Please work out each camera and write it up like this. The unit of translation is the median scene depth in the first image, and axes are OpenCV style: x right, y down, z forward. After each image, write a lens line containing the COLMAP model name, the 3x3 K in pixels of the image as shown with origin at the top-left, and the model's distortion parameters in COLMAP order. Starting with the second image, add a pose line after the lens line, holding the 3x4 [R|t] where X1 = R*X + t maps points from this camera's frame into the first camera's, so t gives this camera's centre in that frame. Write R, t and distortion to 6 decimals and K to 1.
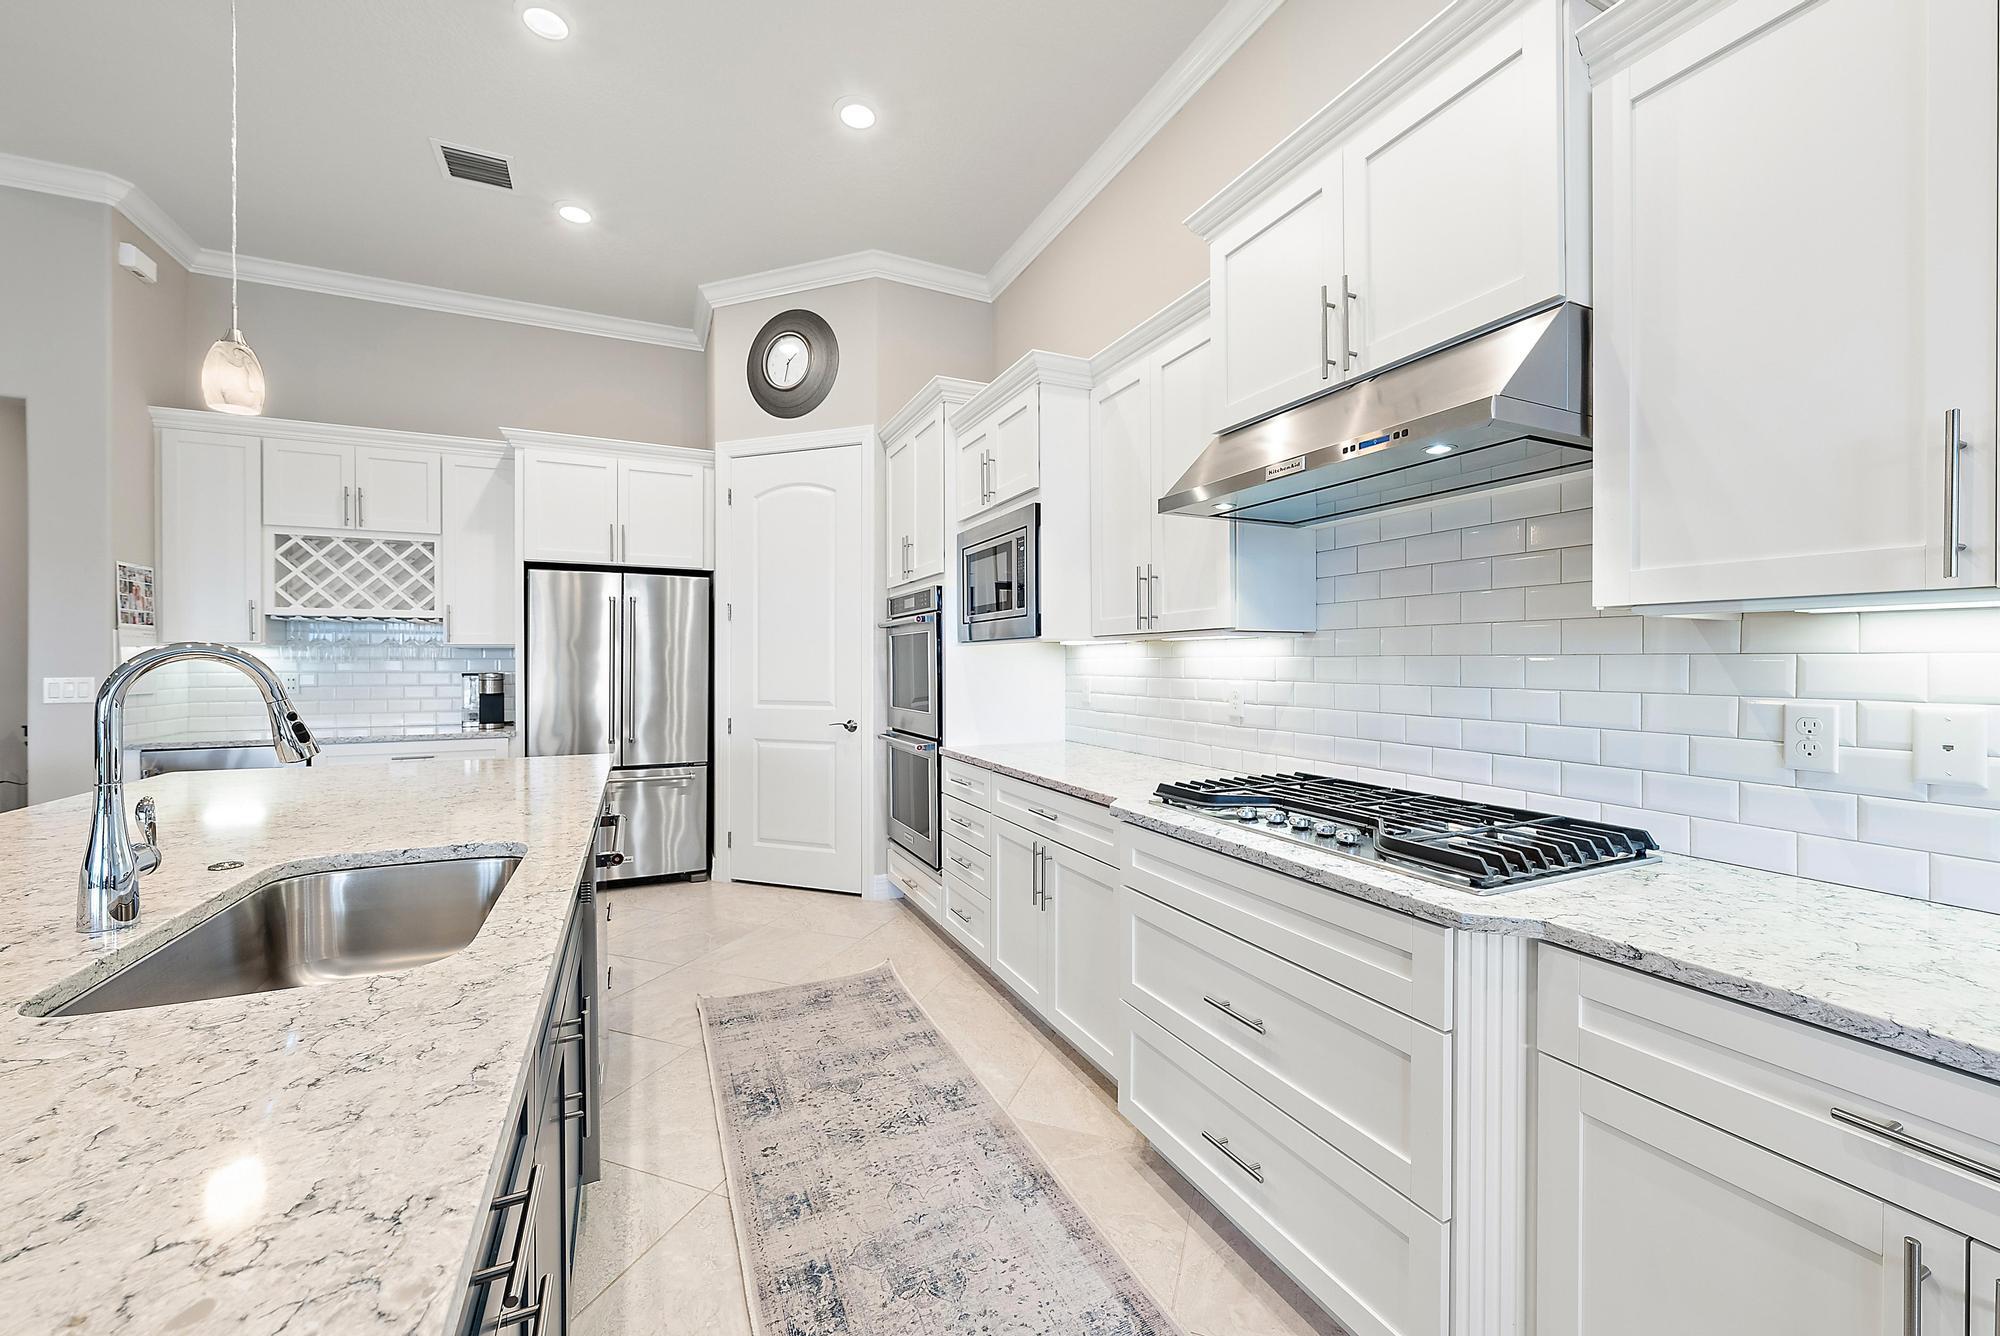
lens RADIAL K [[790.5, 0, 1003.4], [0, 790.5, 667.1], [0, 0, 1]] dist [-0.000598, -0.000027]
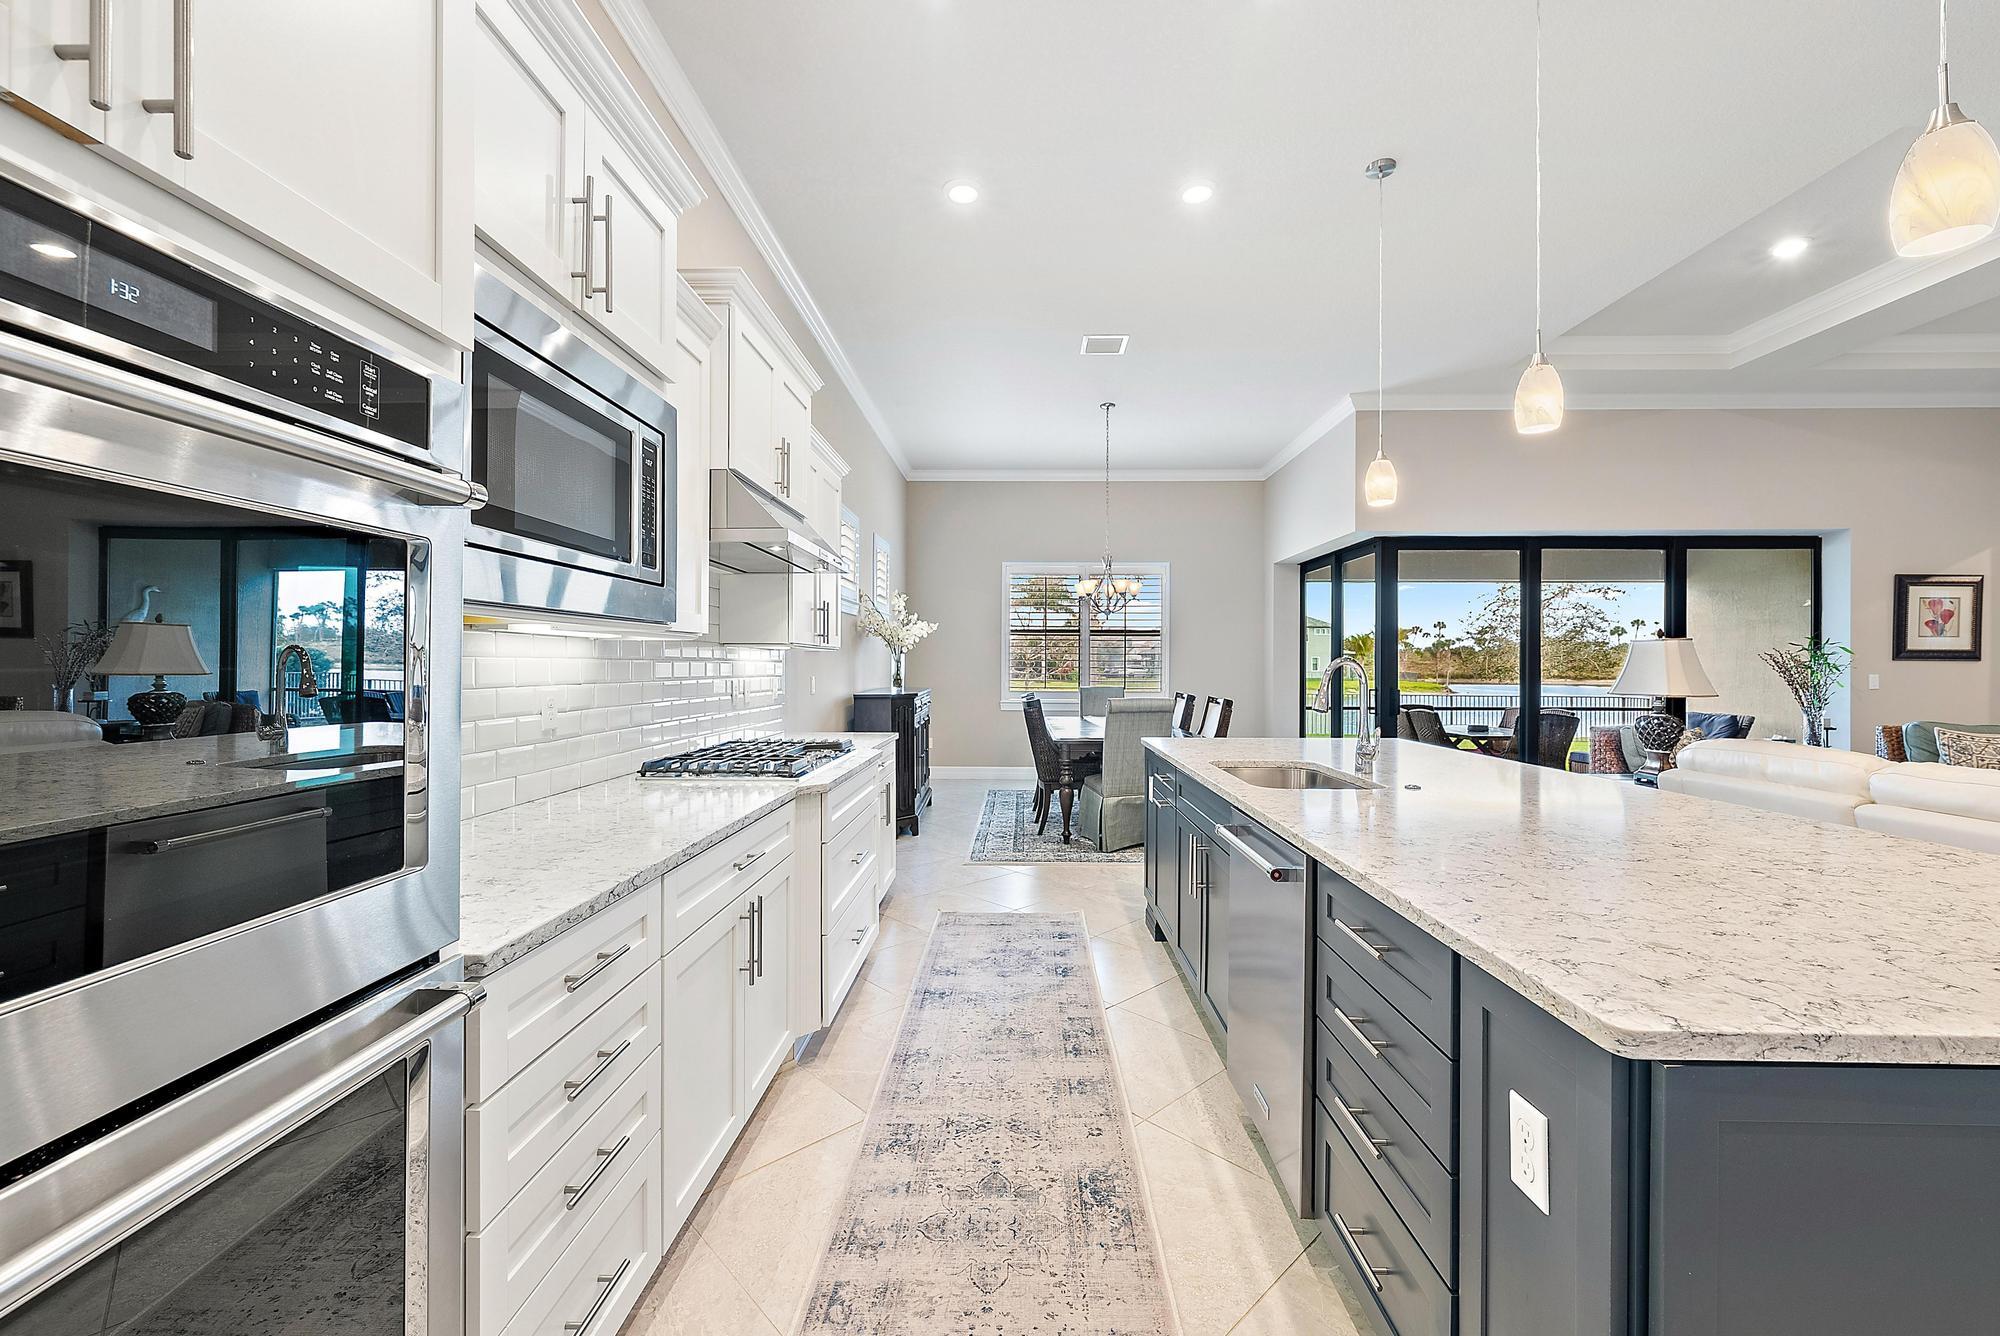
lens RADIAL K [[801.7, 0, 1010.0], [0, 801.7, 668.5], [0, 0, 1]] dist [0.000662, -0.000012]
pose [[-0.901650, -0.007110, 0.432408, -0.386921], [-0.002908, 0.999942, 0.010378, -0.008489], [-0.432457, 0.008100, -0.901618, 1.192197]]
